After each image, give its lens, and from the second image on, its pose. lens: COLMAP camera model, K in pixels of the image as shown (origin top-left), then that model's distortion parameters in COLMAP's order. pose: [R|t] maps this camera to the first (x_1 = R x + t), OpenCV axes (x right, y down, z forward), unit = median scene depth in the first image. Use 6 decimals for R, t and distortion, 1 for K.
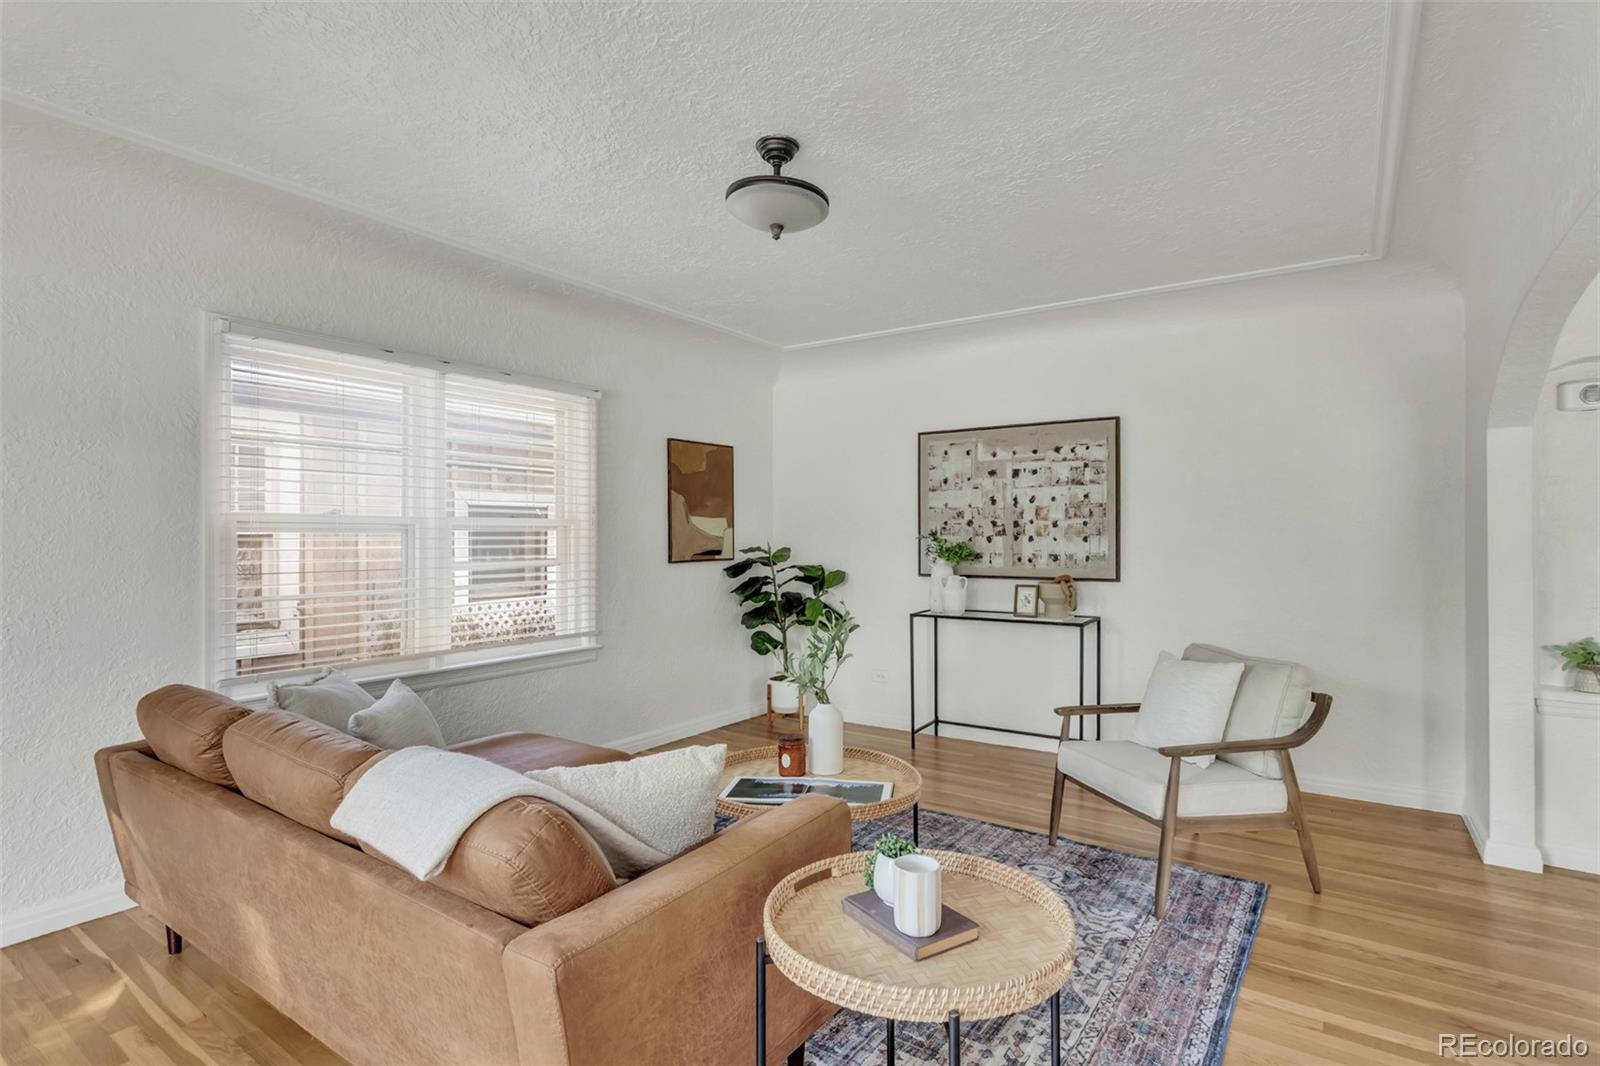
lens RADIAL K [[796.1, 0, 800.0], [0, 796.1, 533.0], [0, 0, 1]] dist [-0.002462, 0.000178]
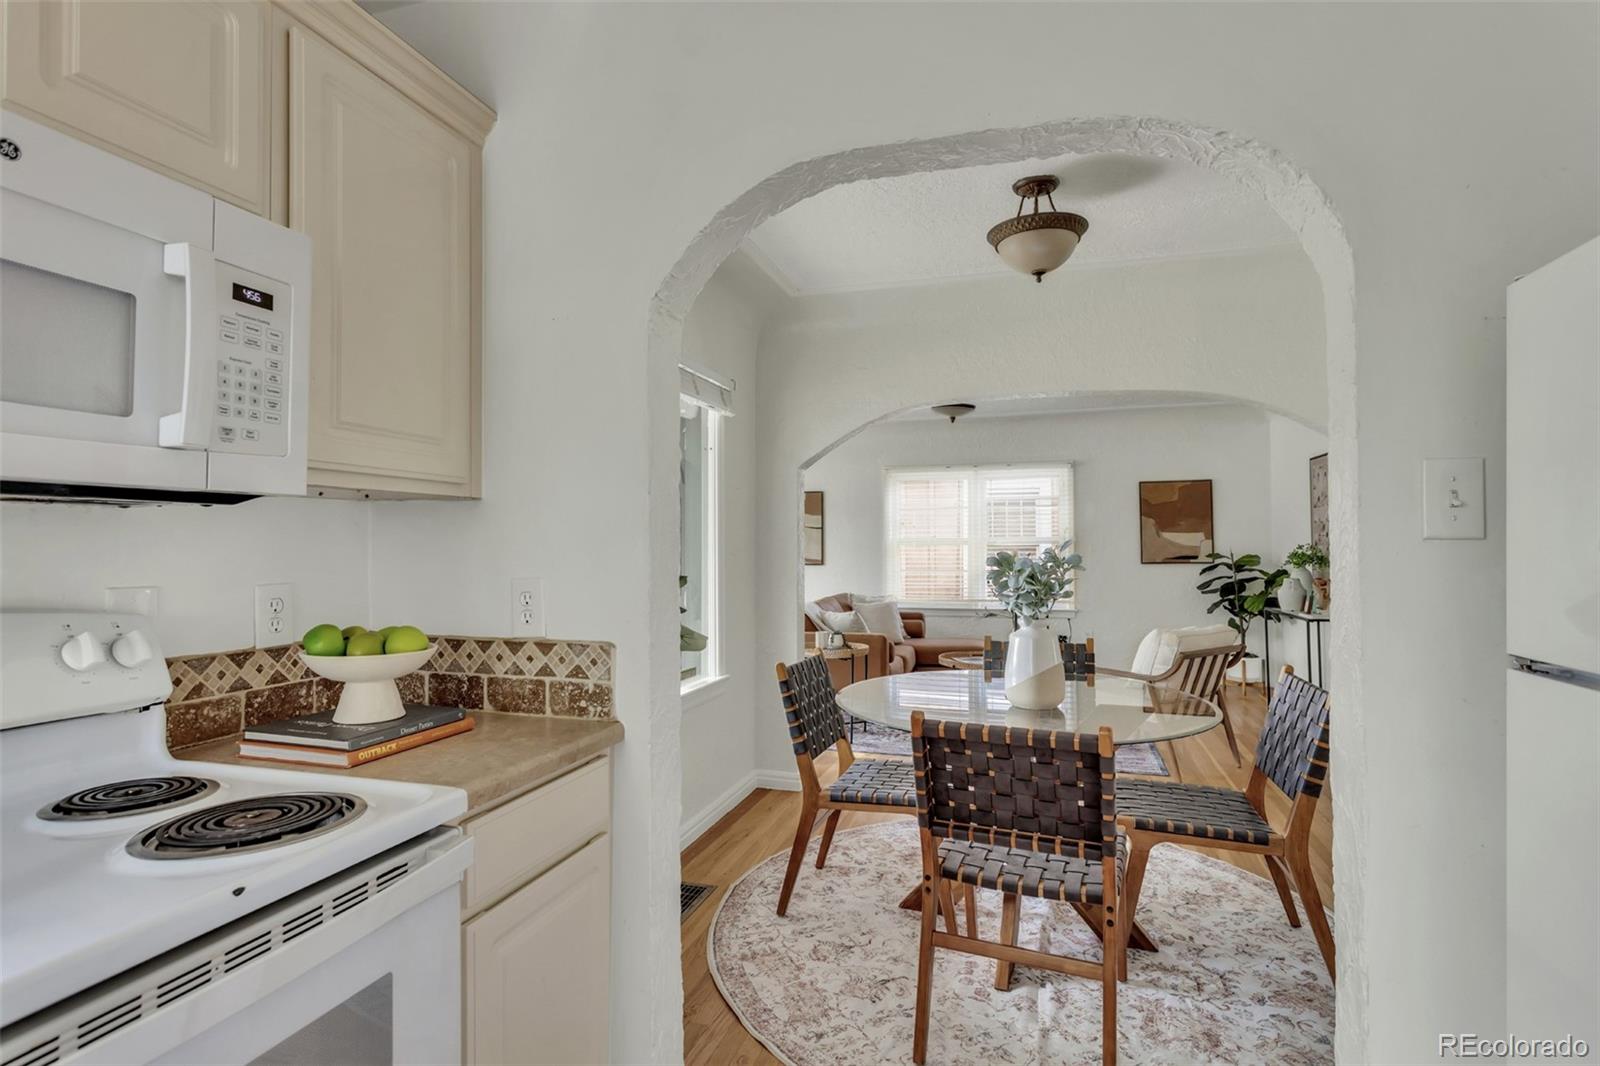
lens RADIAL K [[796.1, 0, 800.0], [0, 796.1, 533.0], [0, 0, 1]] dist [-0.002462, 0.000178]
pose [[0.308105, -0.014765, -0.951238, 1.136902], [0.008313, 0.999883, -0.012827, -0.007309], [0.951316, -0.003956, 0.308192, -0.094245]]
